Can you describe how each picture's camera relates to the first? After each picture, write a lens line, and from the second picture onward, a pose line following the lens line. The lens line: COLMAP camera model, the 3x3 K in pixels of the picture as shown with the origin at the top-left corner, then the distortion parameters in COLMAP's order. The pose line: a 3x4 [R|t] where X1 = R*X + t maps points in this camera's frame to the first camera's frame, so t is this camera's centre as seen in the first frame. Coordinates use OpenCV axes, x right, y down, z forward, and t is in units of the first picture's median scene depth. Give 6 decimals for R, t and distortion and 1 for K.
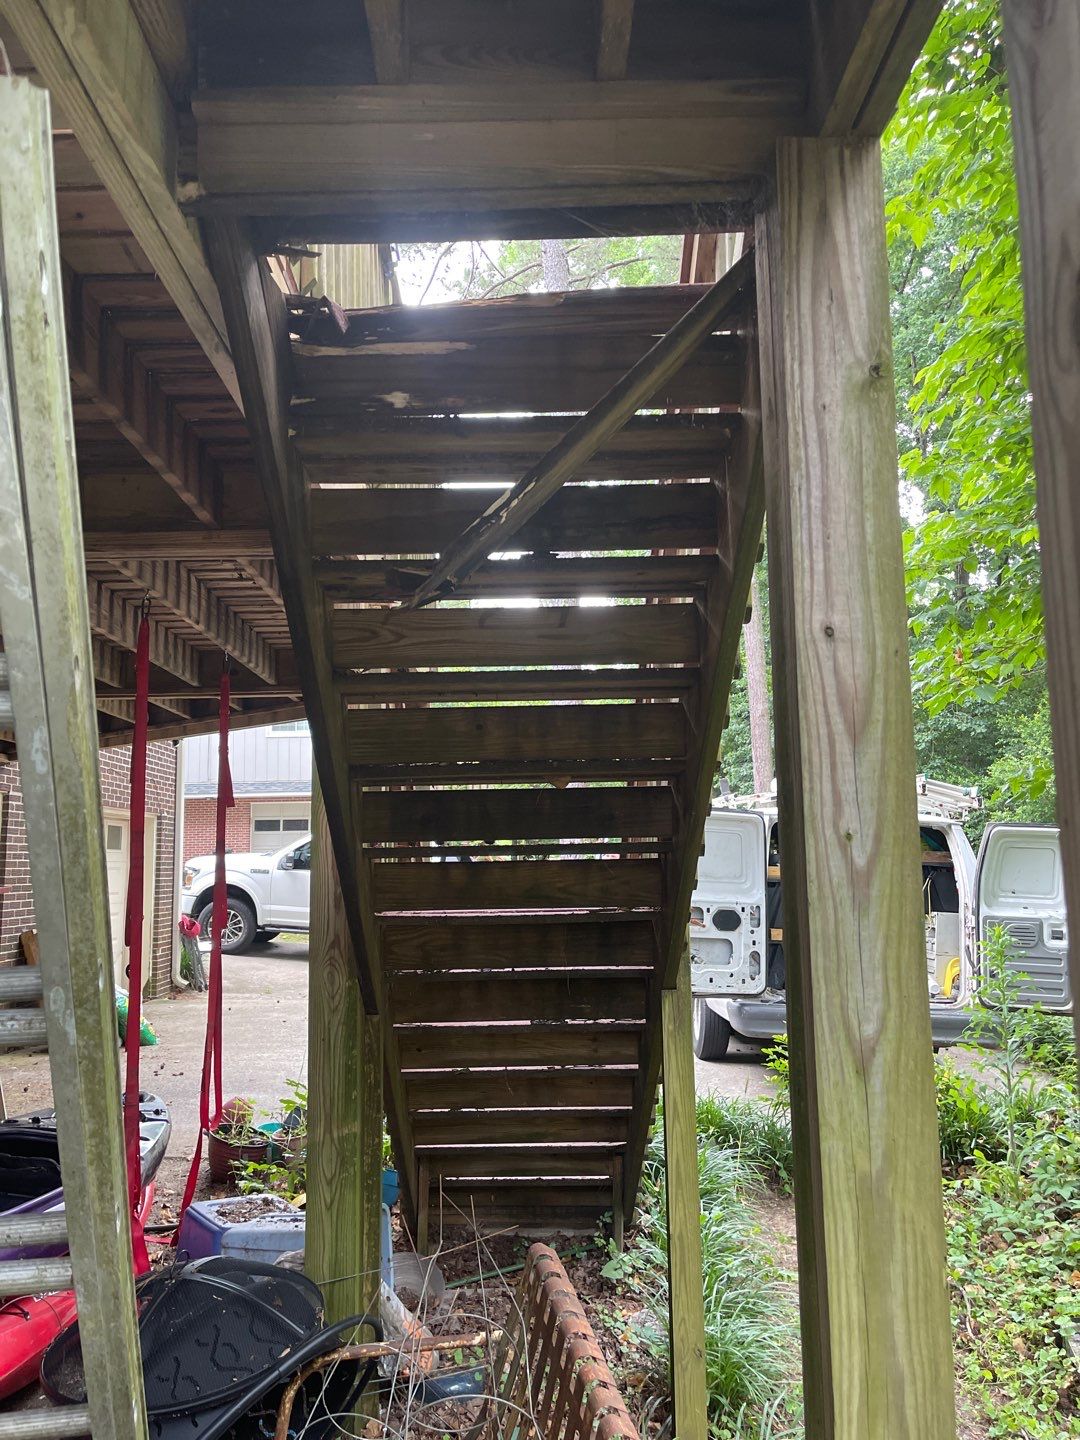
lens RADIAL K [[1086.2, 0, 546.0], [0, 1086.2, 724.7], [0, 0, 1]] dist [0.071235, -0.066608]
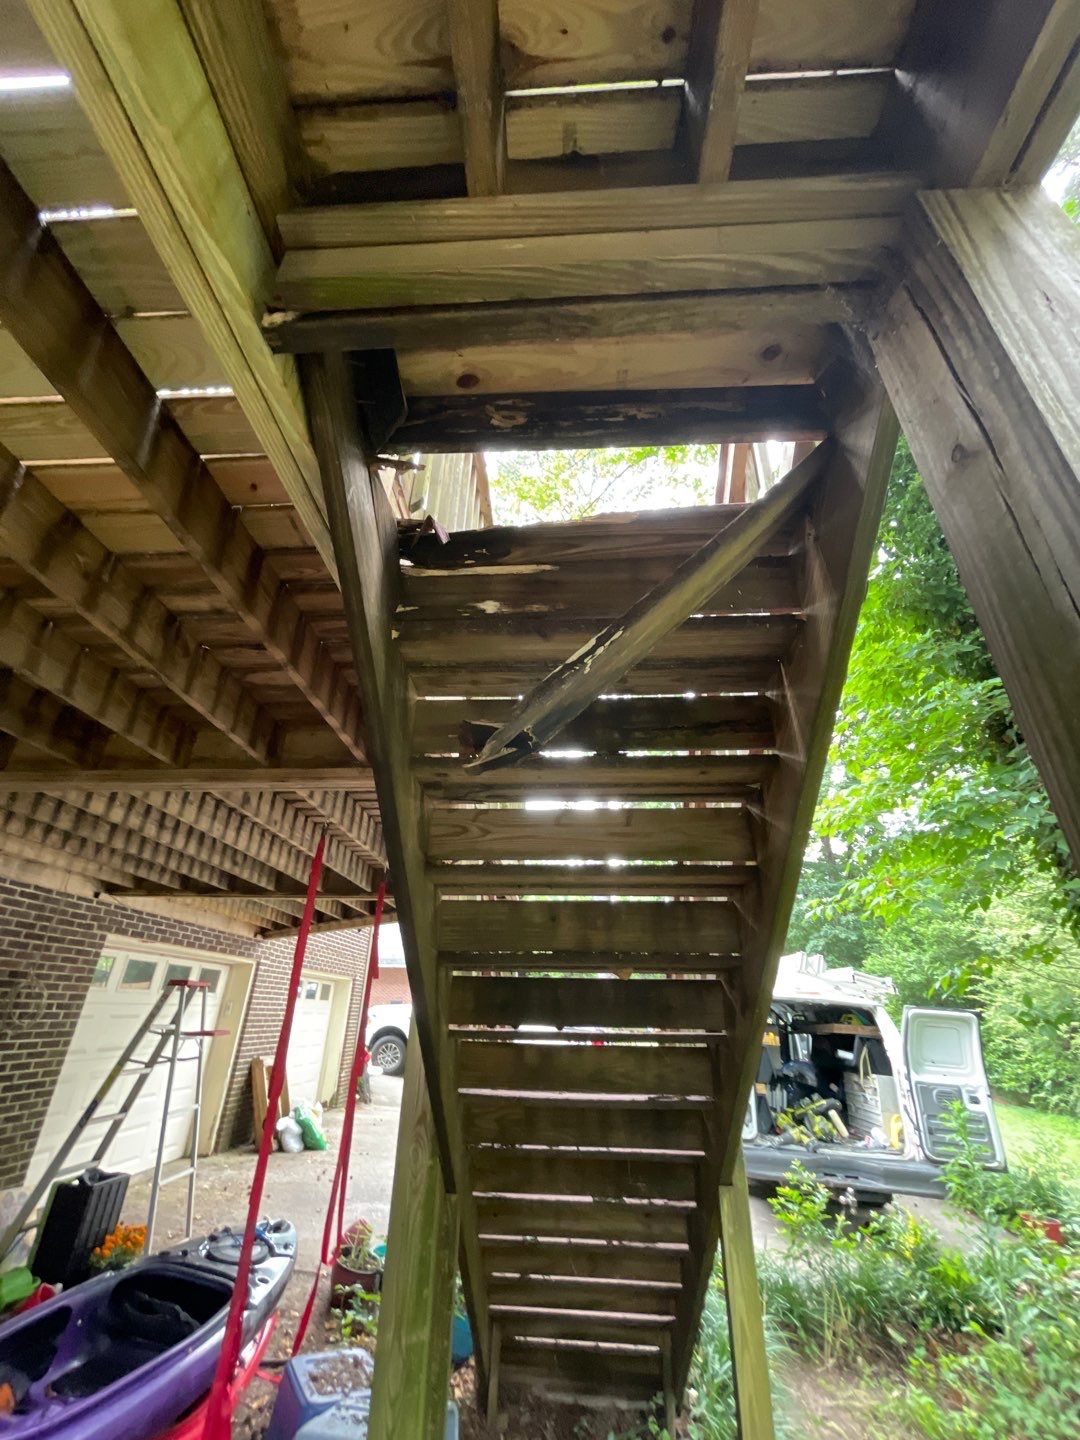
lens RADIAL K [[586.4, 0, 539.5], [0, 586.4, 718.8], [0, 0, 1]] dist [-0.000239, -0.001027]
pose [[0.996586, -0.000867, -0.082559, -0.020990], [-0.026790, 0.942445, -0.333287, 0.008480], [0.078096, 0.334361, 0.939204, 0.295875]]
